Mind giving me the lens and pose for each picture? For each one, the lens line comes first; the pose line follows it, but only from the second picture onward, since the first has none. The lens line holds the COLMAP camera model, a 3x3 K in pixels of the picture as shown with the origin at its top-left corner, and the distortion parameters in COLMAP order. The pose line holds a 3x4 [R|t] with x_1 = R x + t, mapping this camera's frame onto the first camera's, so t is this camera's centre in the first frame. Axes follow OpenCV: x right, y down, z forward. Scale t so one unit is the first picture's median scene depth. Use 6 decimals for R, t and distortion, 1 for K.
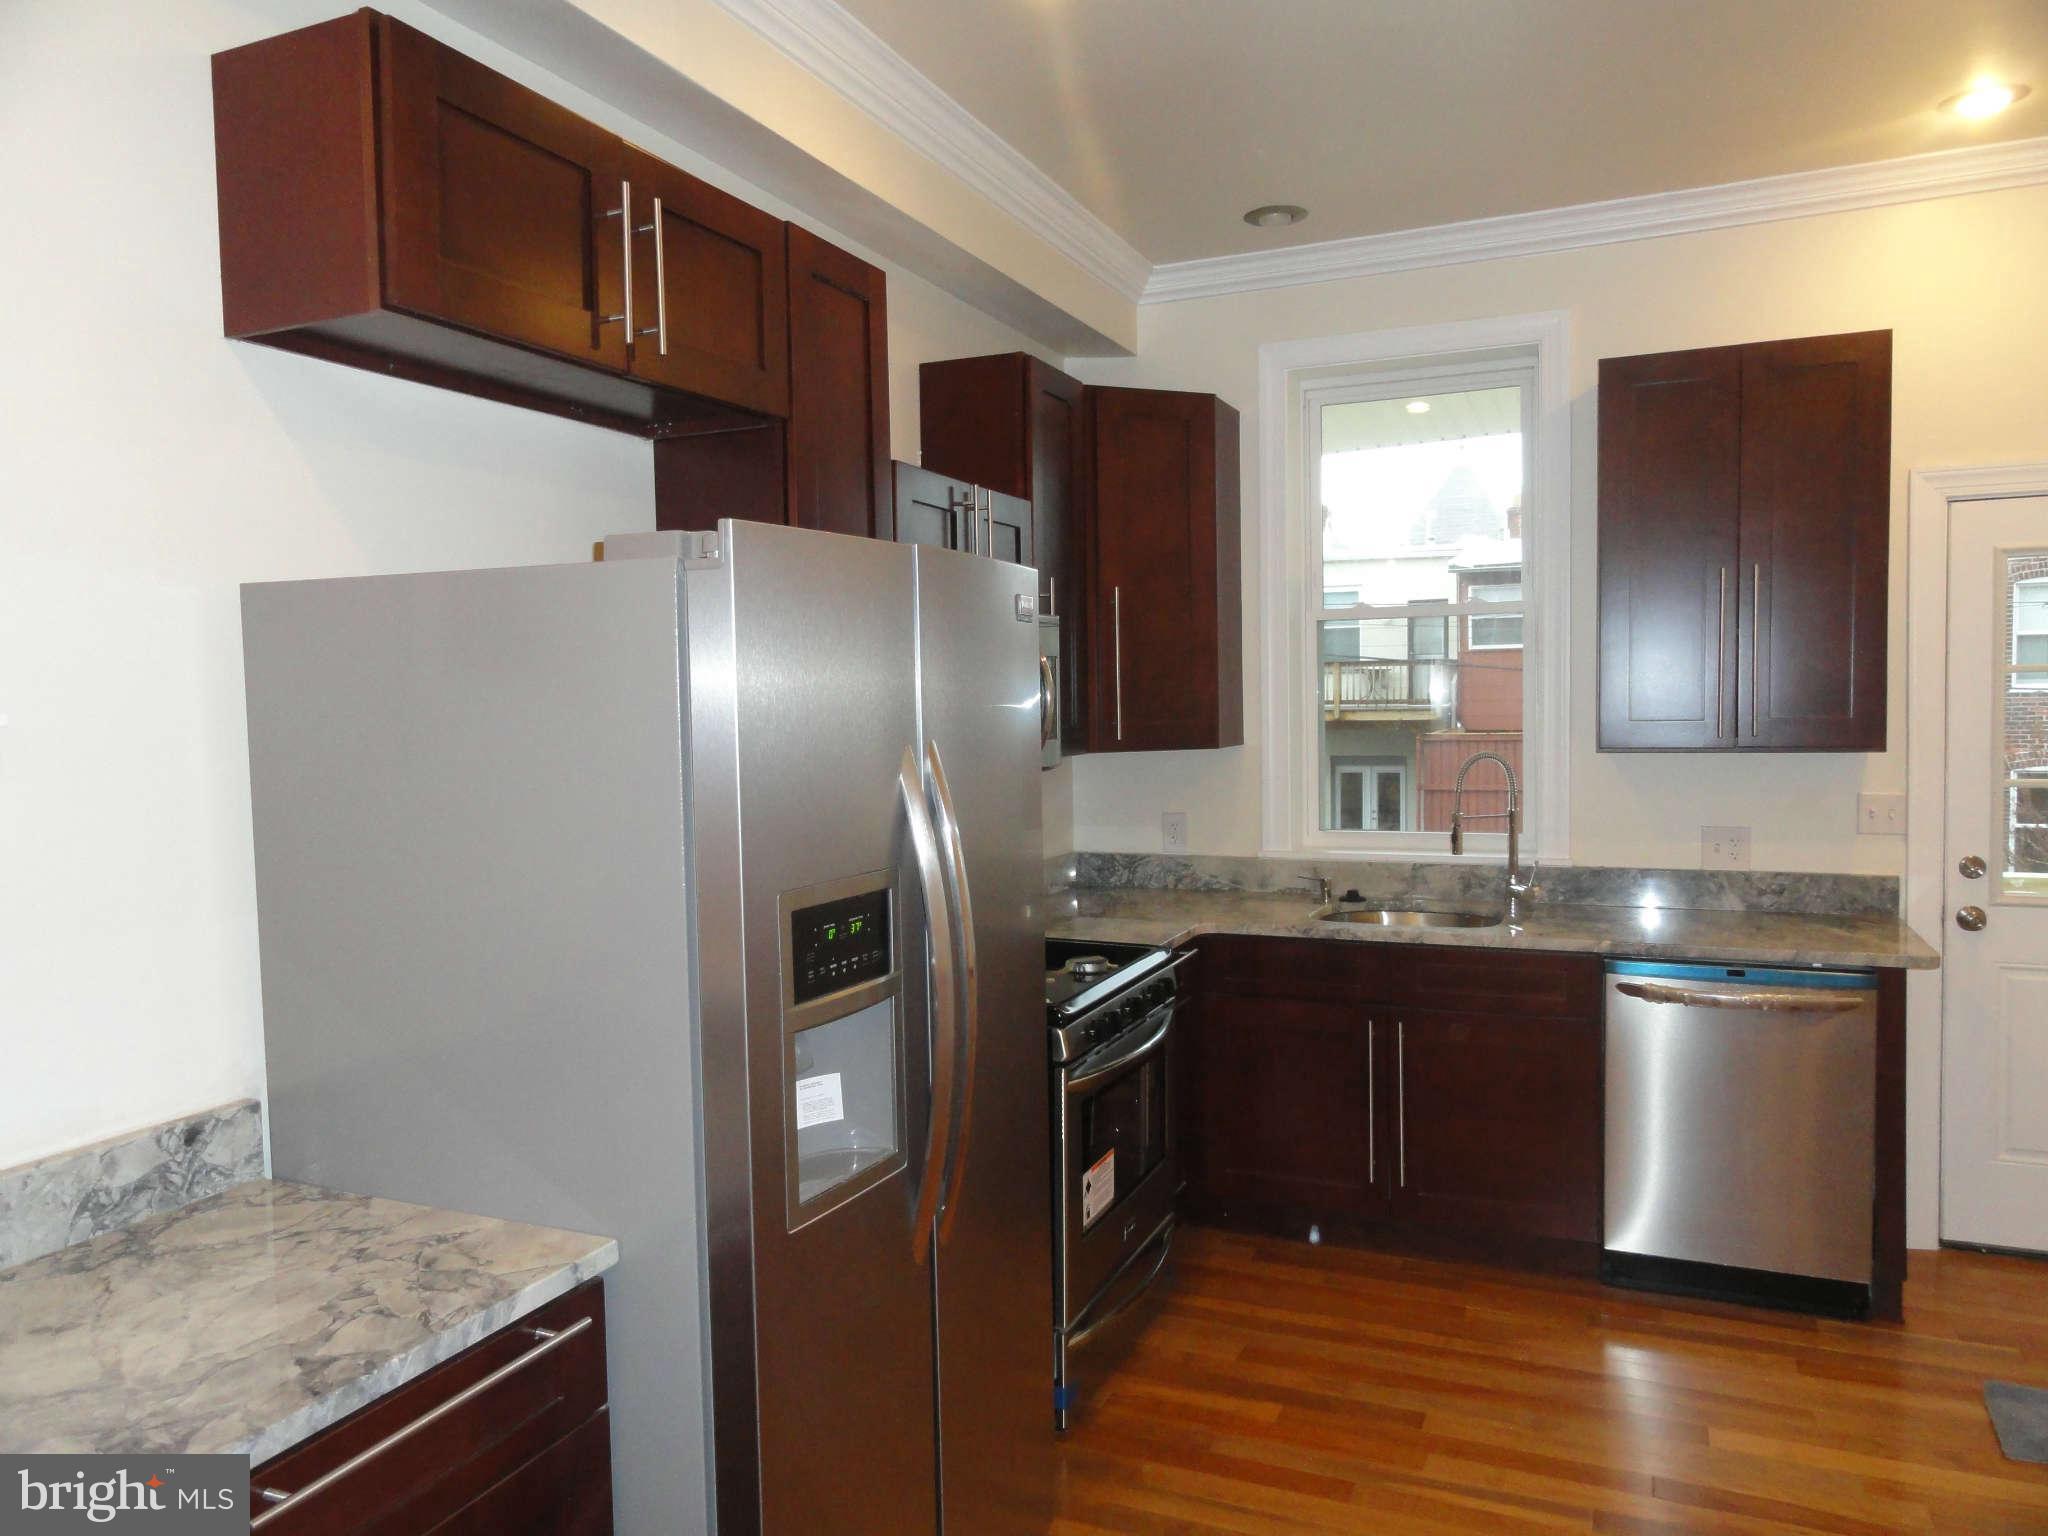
lens RADIAL K [[1426.4, 0, 1029.9], [0, 1426.4, 773.3], [0, 0, 1]] dist [0.000961, 0.001185]
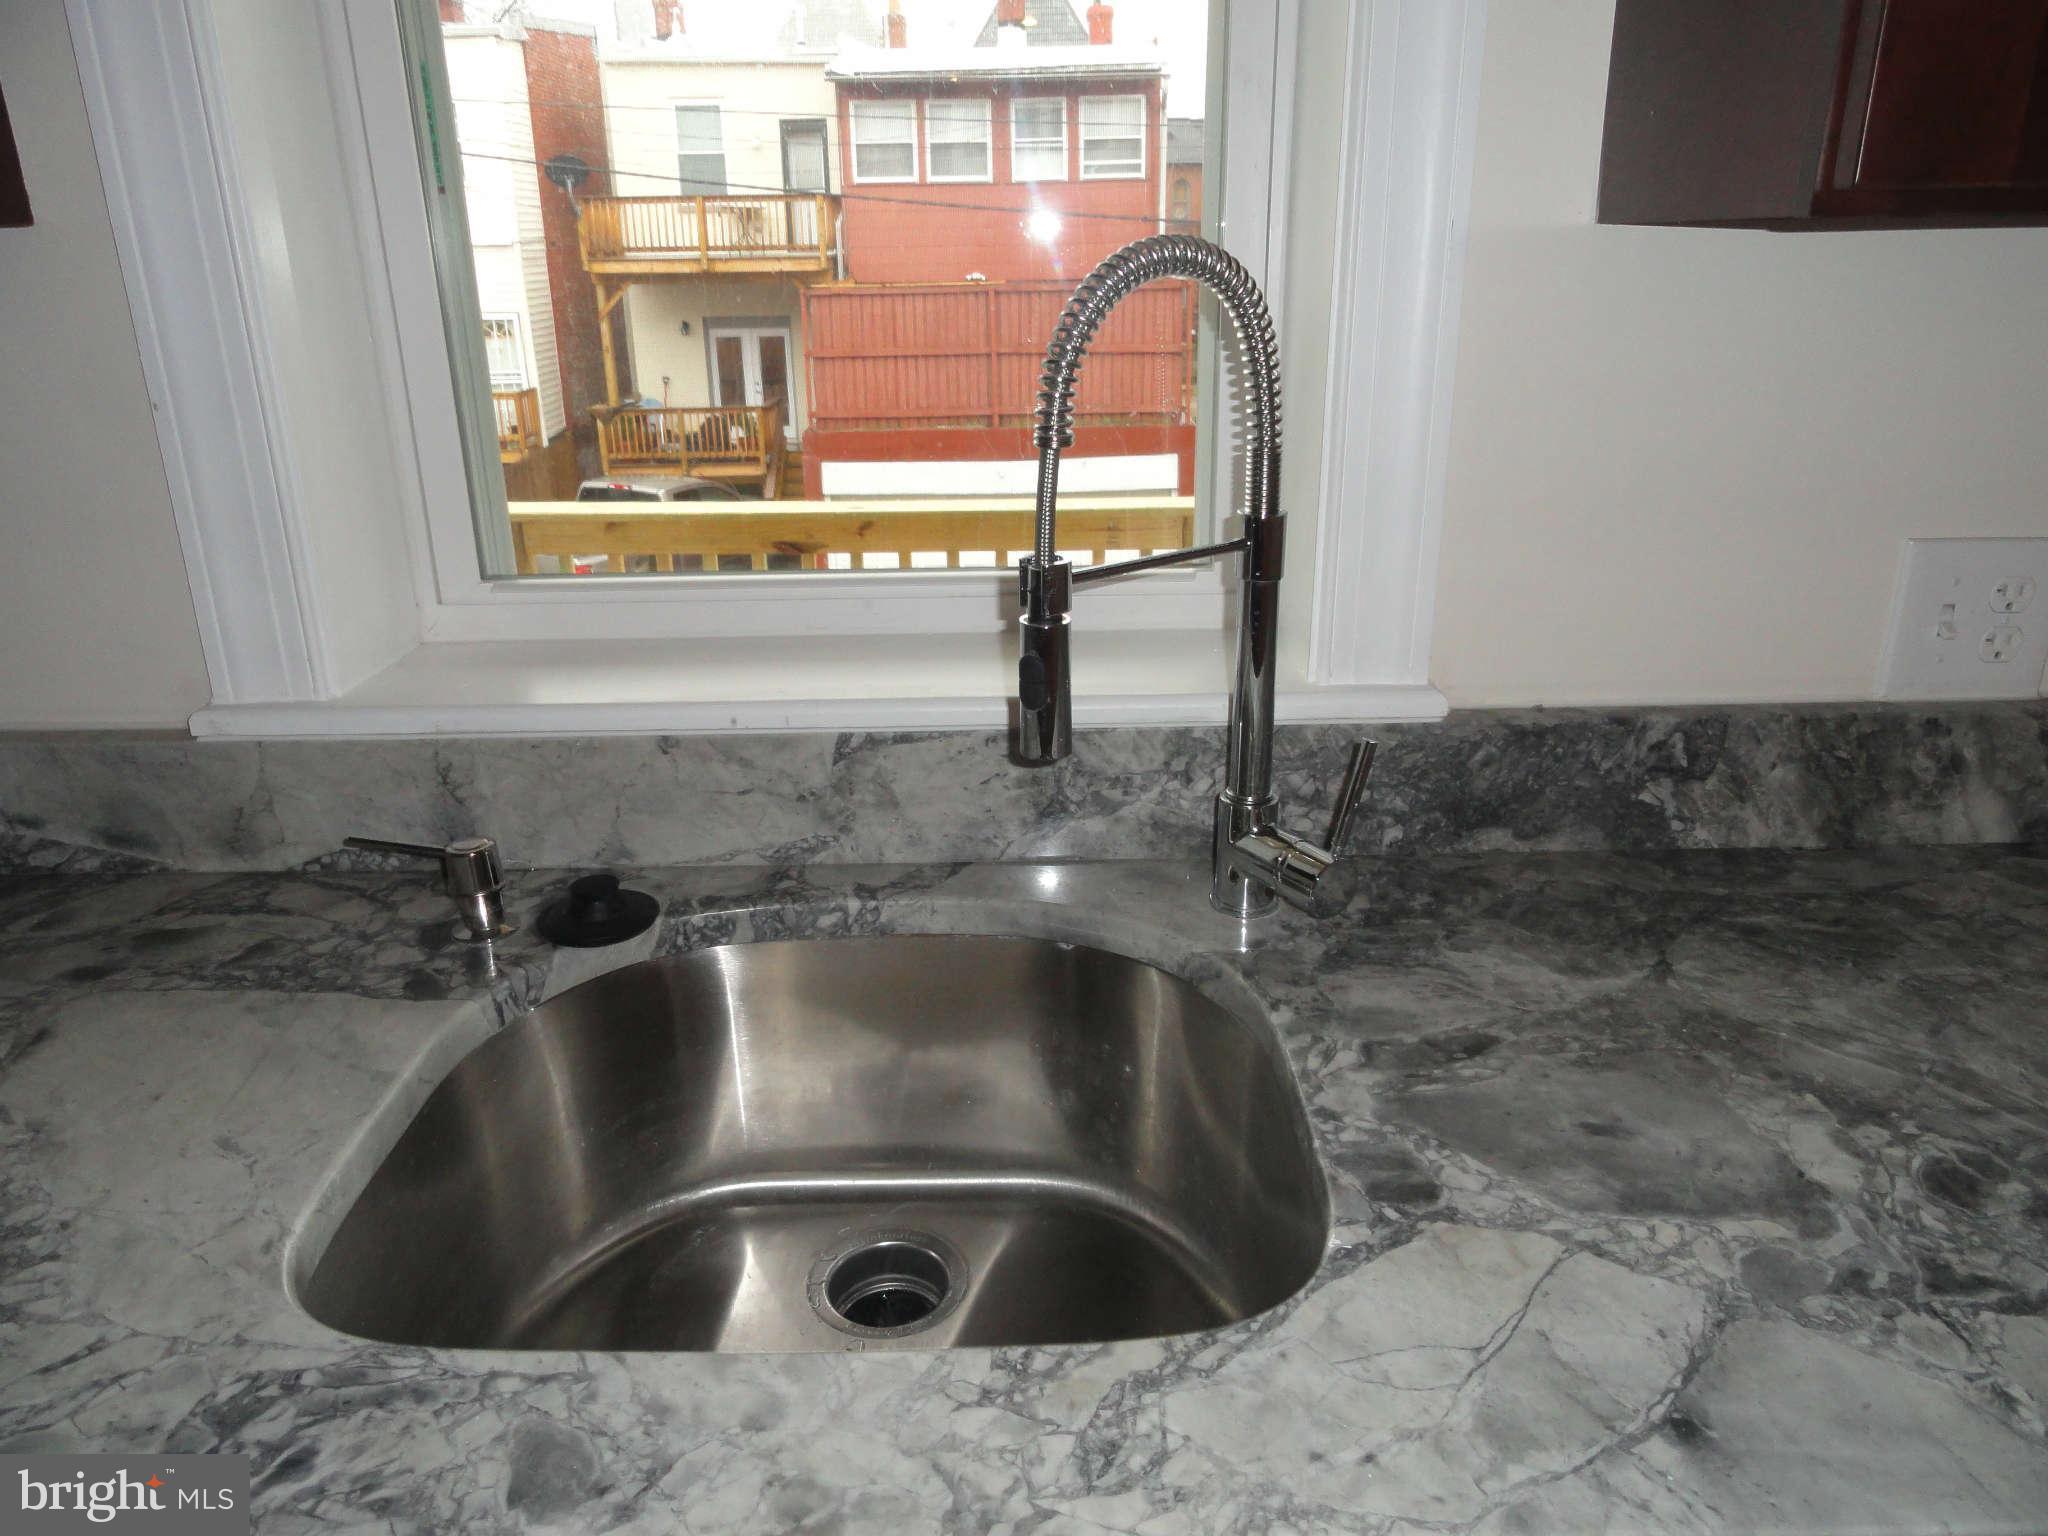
lens RADIAL K [[1426.4, 0, 1029.9], [0, 1426.4, 773.3], [0, 0, 1]] dist [0.000961, 0.001185]
pose [[0.914409, -0.138483, 0.380367, 0.044357], [0.021446, 0.954914, 0.296107, -0.000525], [-0.404223, -0.262606, 0.876152, 0.166795]]
